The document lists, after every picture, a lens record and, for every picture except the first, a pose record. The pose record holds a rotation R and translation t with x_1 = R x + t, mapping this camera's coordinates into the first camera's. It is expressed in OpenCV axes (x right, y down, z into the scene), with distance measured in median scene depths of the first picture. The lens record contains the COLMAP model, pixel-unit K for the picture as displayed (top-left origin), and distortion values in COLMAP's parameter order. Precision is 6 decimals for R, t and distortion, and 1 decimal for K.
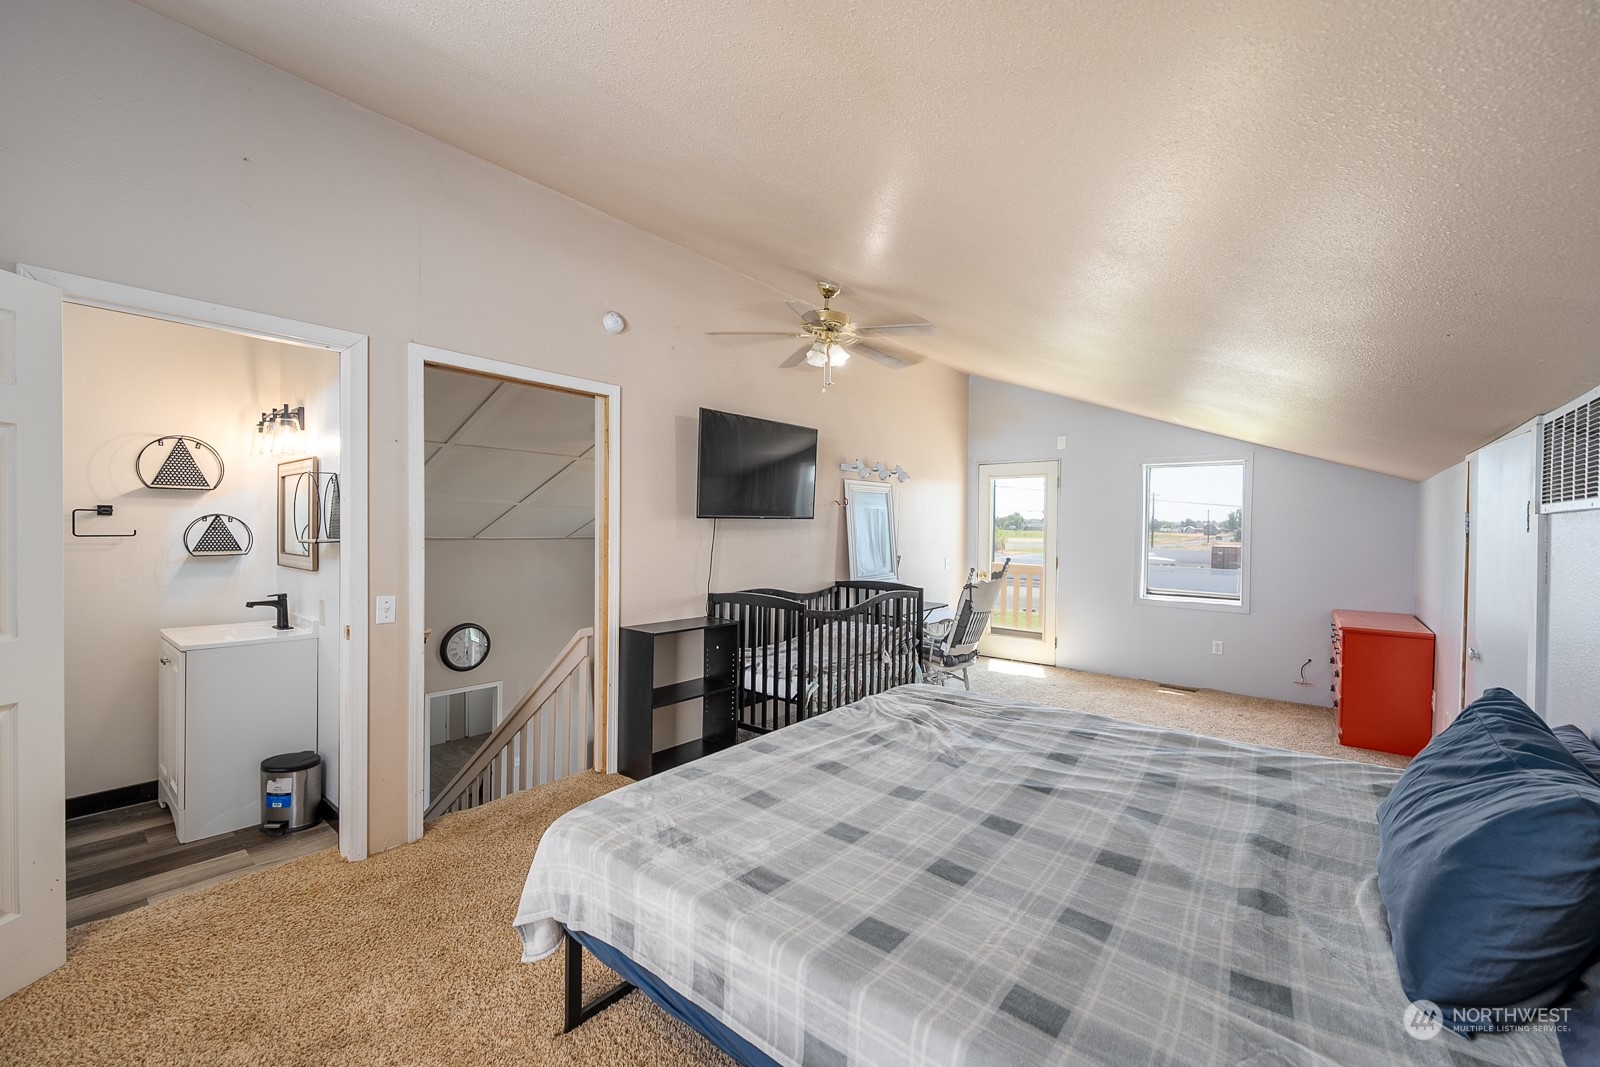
lens RADIAL K [[636.8, 0, 800.0], [0, 636.8, 533.5], [0, 0, 1]] dist [0.001580, 0.000031]
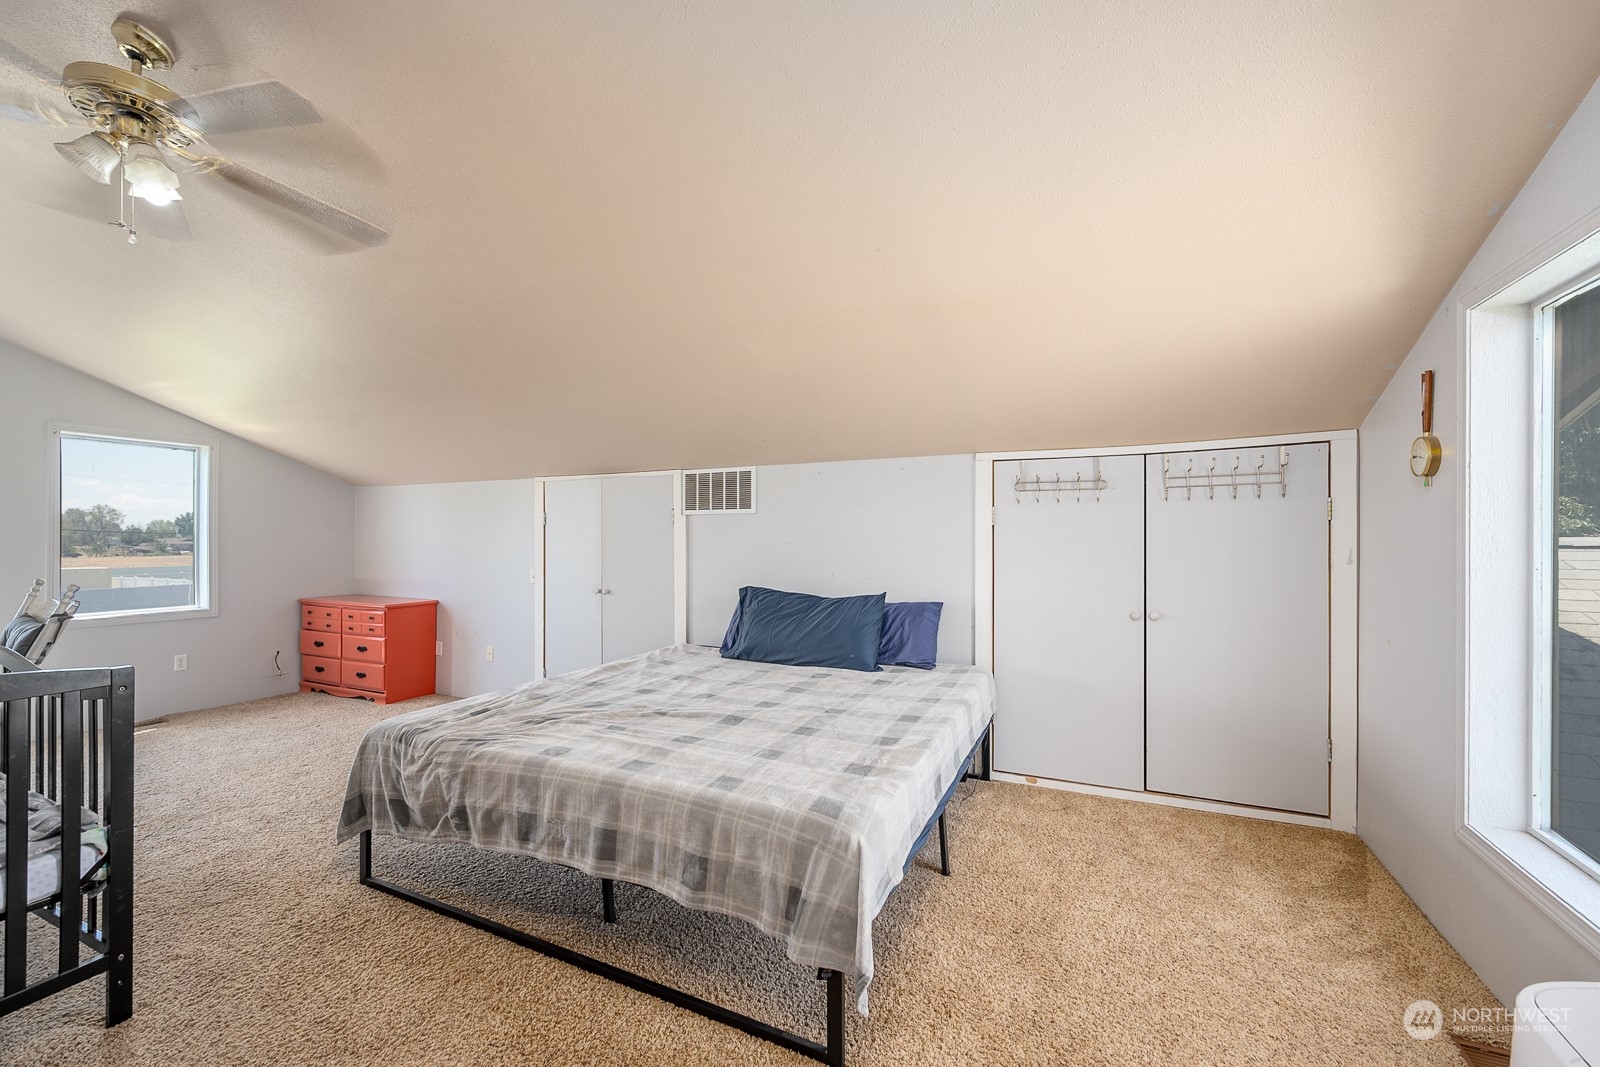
lens RADIAL K [[672.5, 0, 794.2], [0, 672.5, 537.8], [0, 0, 1]] dist [-0.000970, -0.000022]
pose [[-0.248907, -0.011803, 0.968456, -0.829237], [0.009271, 0.999851, 0.014569, 0.013038], [-0.968483, 0.012605, -0.248760, 0.851919]]
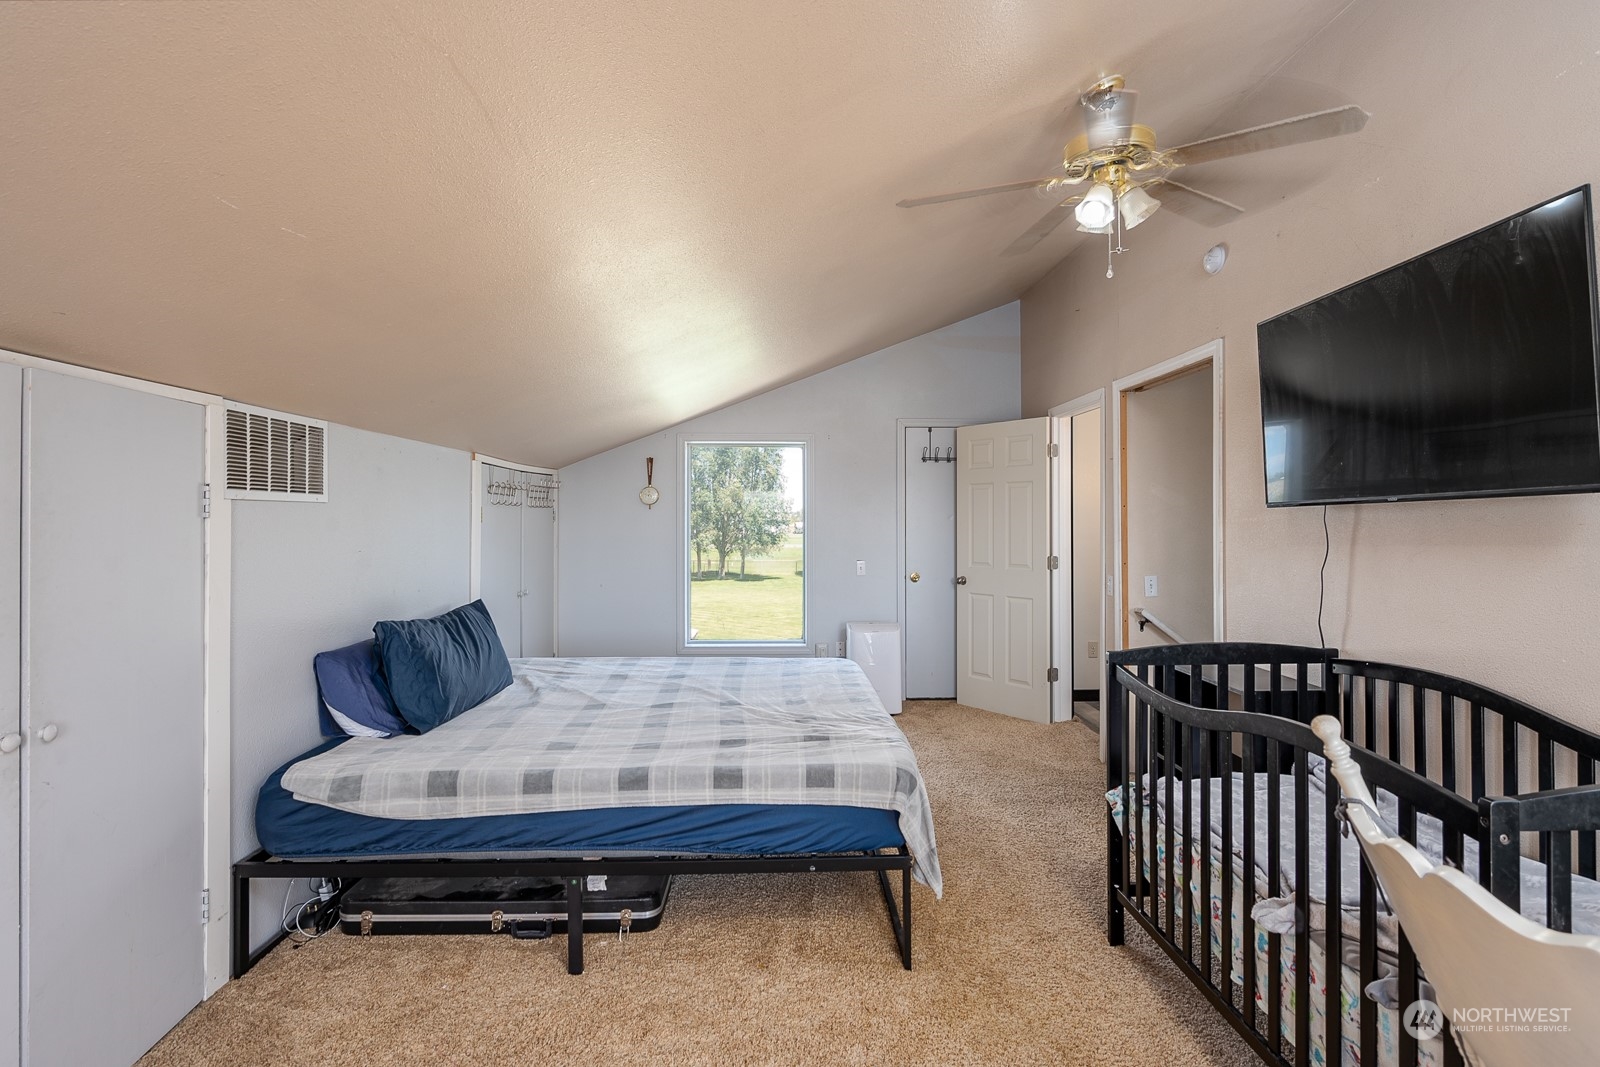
lens RADIAL K [[766.2, 0, 800.0], [0, 766.2, 533.5], [0, 0, 1]] dist [-0.000090, -0.000015]
pose [[-0.739783, 0.000663, -0.672845, 0.918318], [-0.017360, 0.999648, 0.020072, -0.011282], [0.672622, 0.026529, -0.739511, 1.757686]]
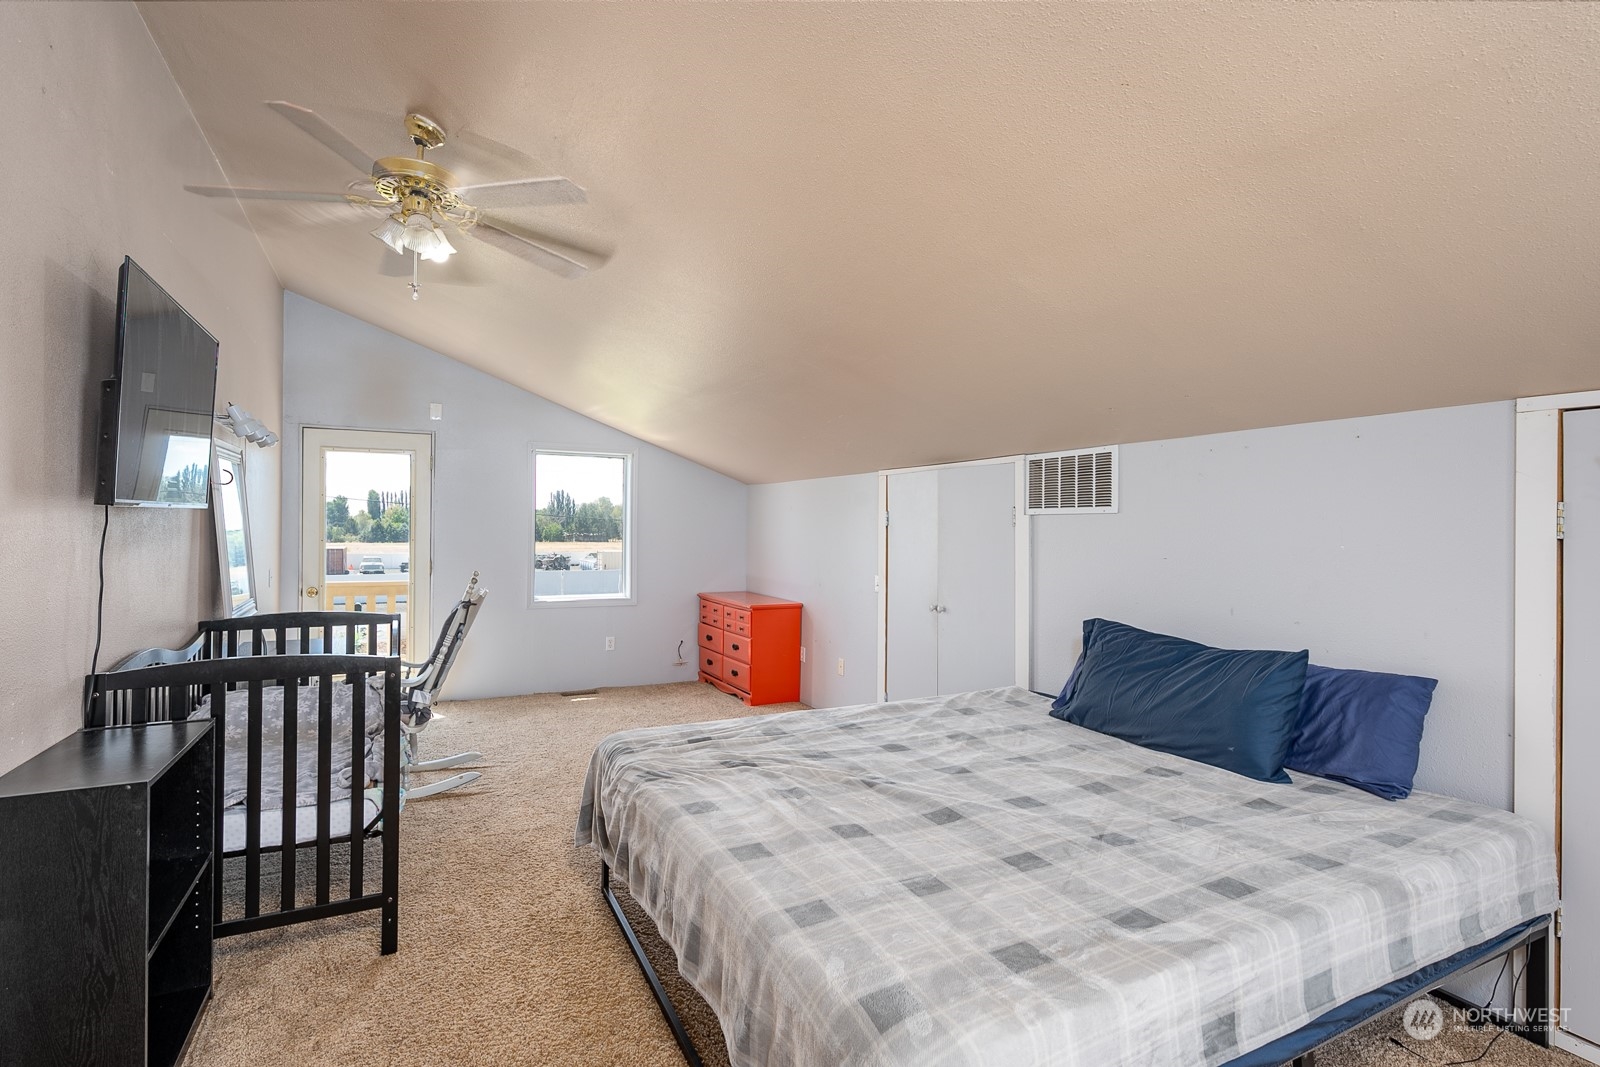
lens RADIAL K [[786.6, 0, 776.6], [0, 786.6, 523.3], [0, 0, 1]] dist [-0.001366, 0.000340]
pose [[0.416686, -0.004929, 0.909037, -0.671710], [0.008136, 0.999965, 0.001692, -0.011857], [-0.909014, 0.006691, 0.416712, 0.523343]]
